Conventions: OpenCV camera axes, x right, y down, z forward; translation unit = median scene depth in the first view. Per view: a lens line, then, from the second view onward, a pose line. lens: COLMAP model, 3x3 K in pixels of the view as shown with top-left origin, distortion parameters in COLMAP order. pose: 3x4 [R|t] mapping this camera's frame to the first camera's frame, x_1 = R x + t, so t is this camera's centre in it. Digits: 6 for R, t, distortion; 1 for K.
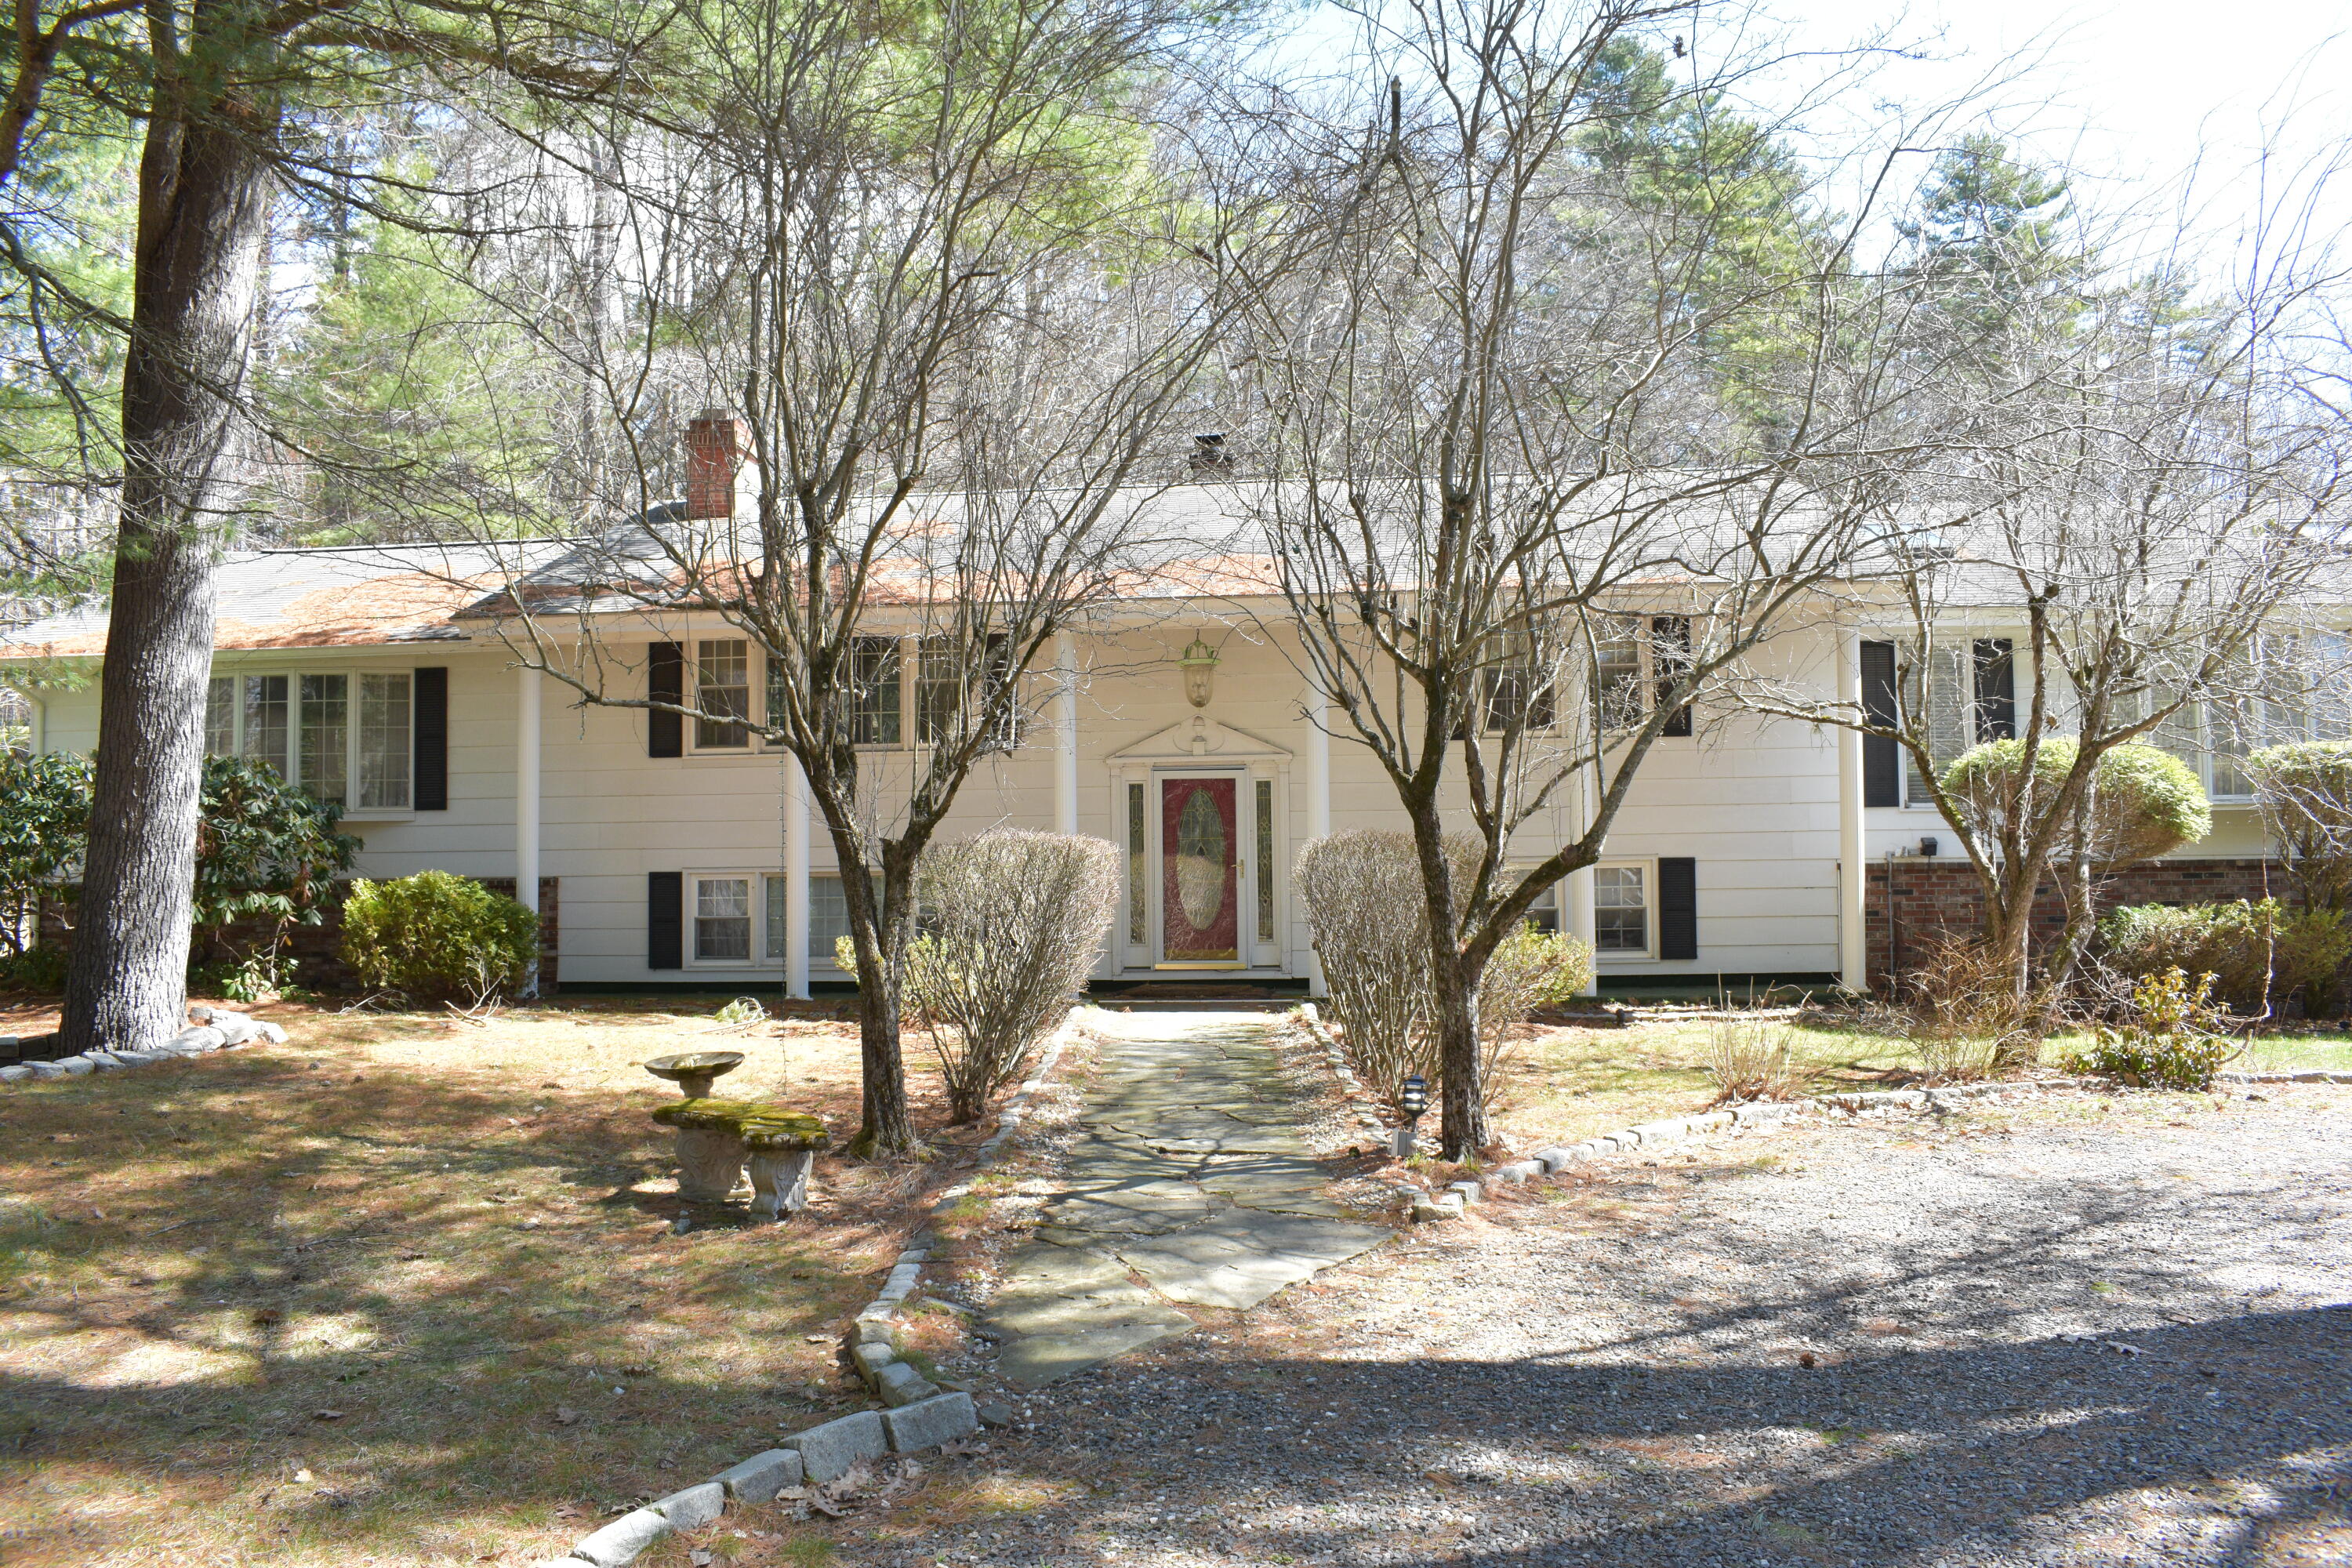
lens RADIAL K [[1848.2, 0, 1180.8], [0, 1848.2, 767.9], [0, 0, 1]] dist [-0.024581, 0.003937]
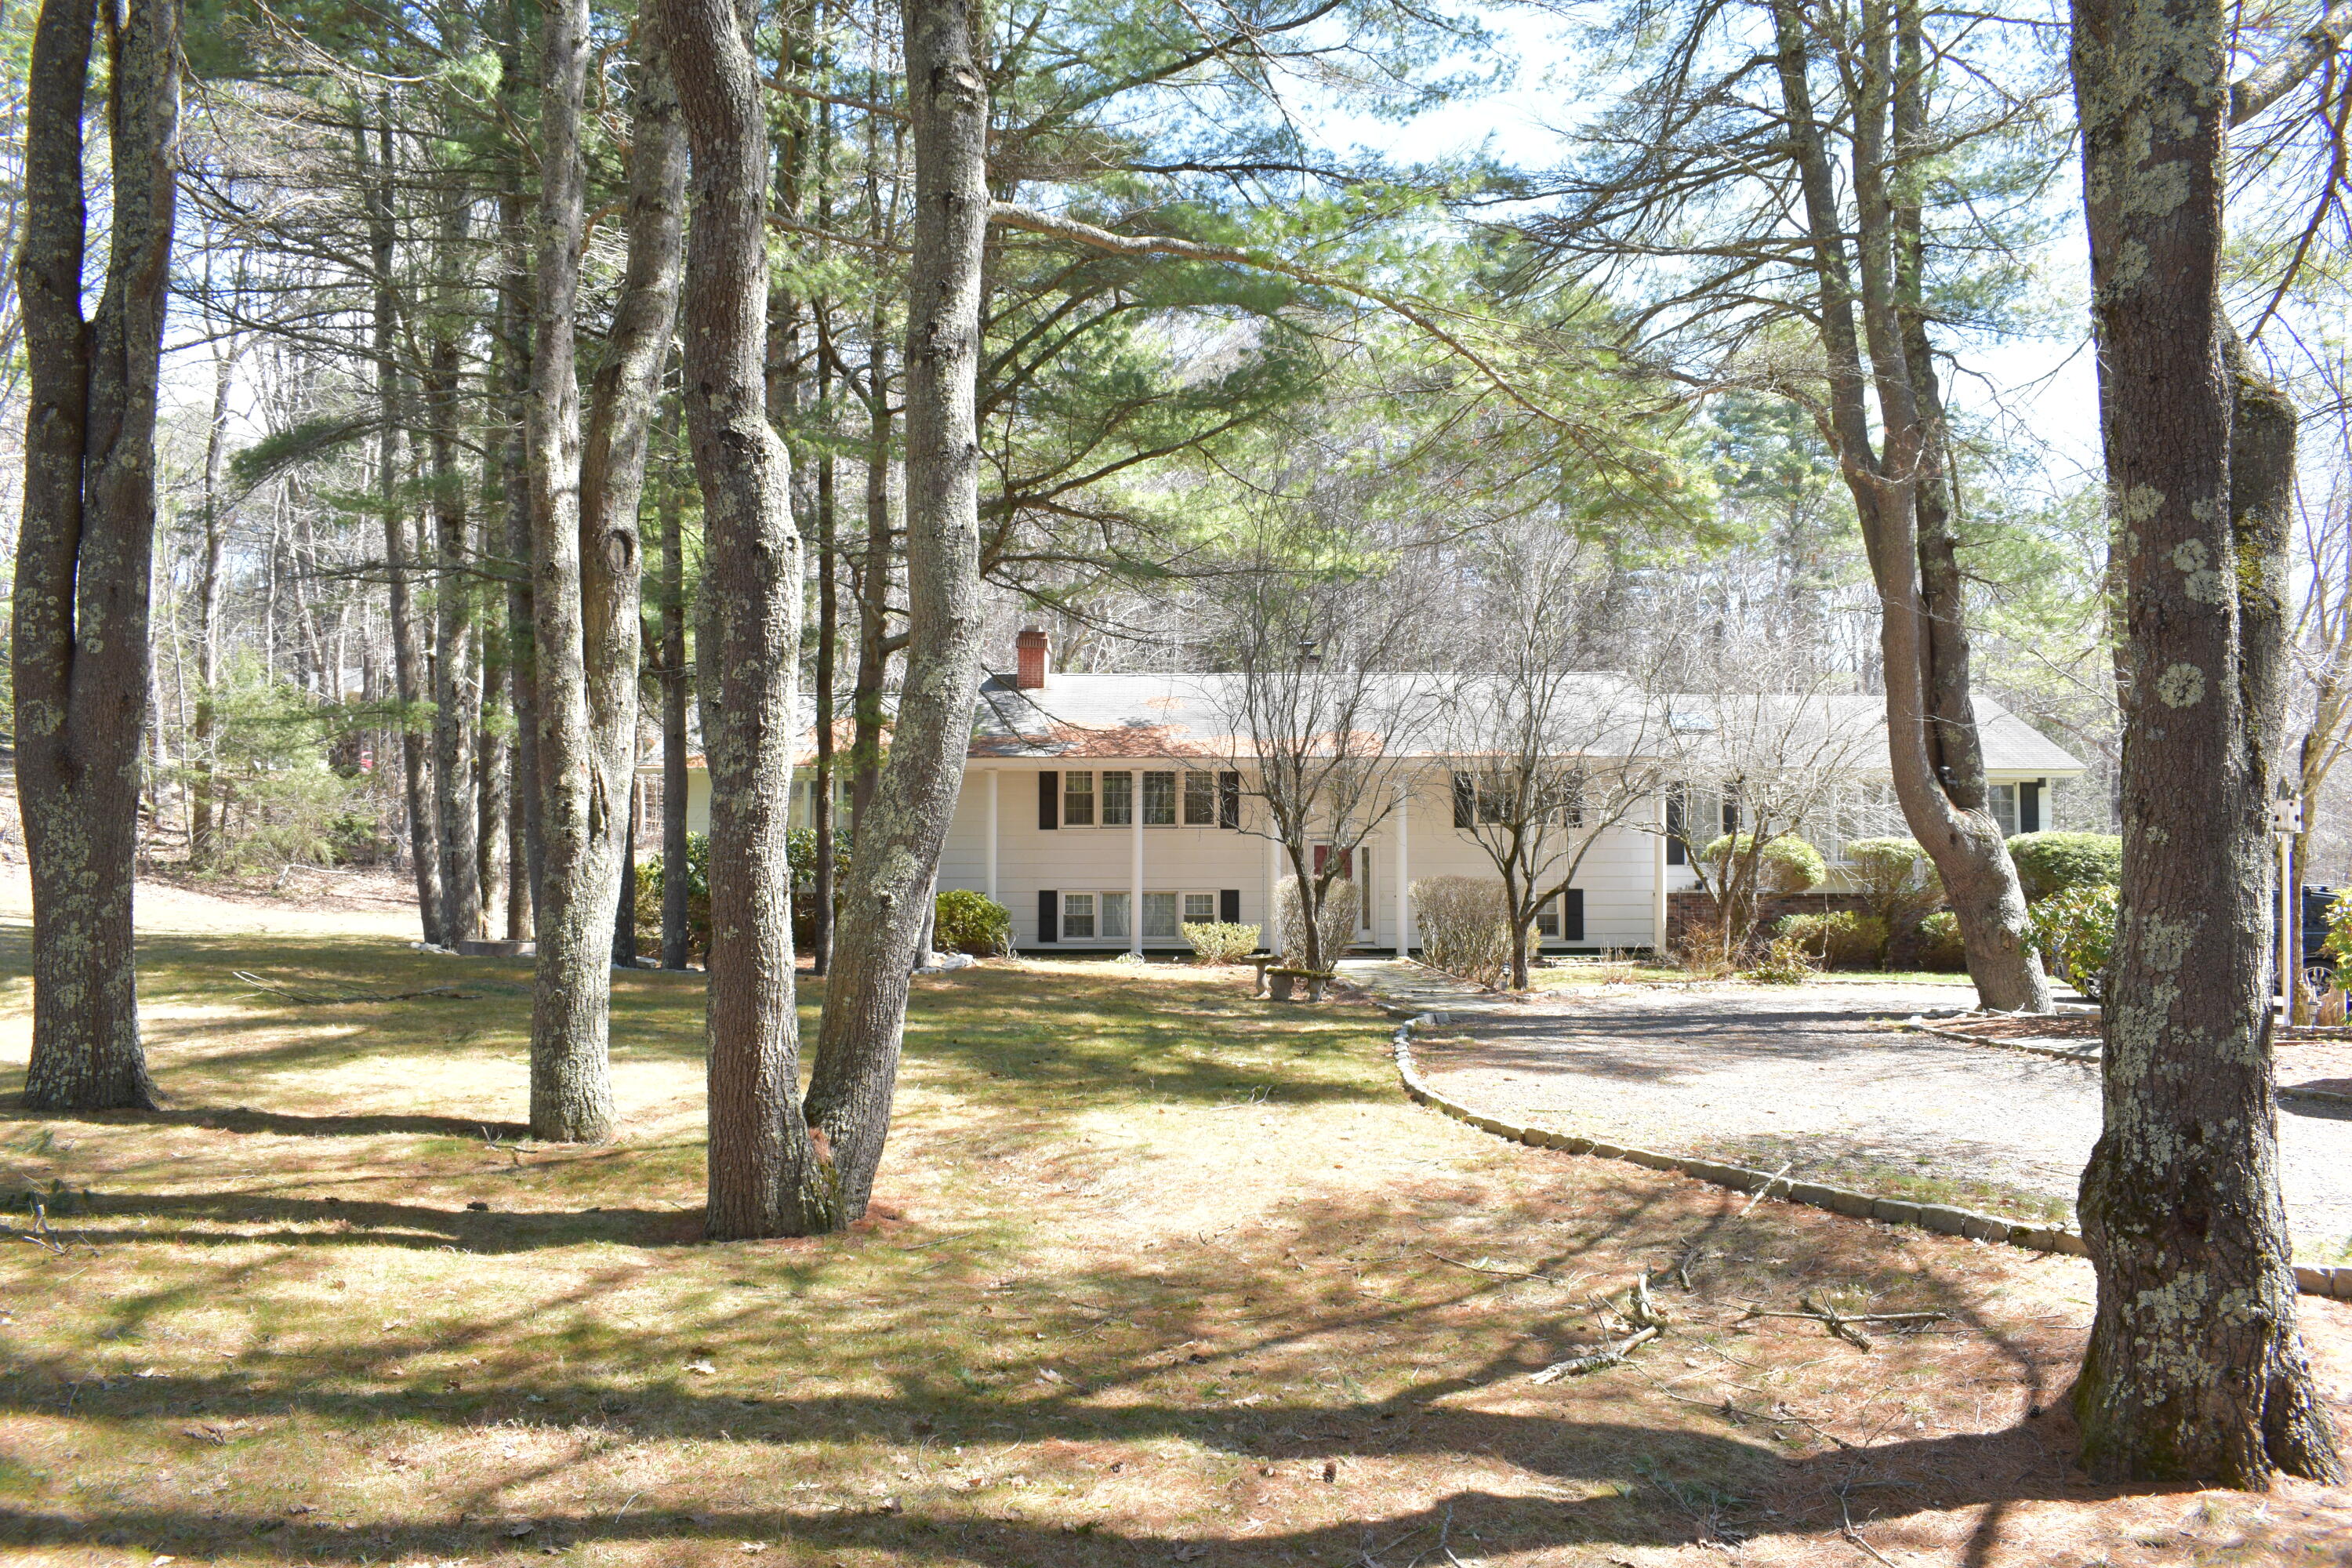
lens RADIAL K [[1848.2, 0, 1180.1], [0, 1848.2, 801.0], [0, 0, 1]] dist [-0.024581, 0.003937]
pose [[0.995635, 0.015536, 0.092036, -0.351798], [-0.016022, 0.999861, 0.004539, -0.050060], [-0.091952, -0.005994, 0.995745, -0.976094]]
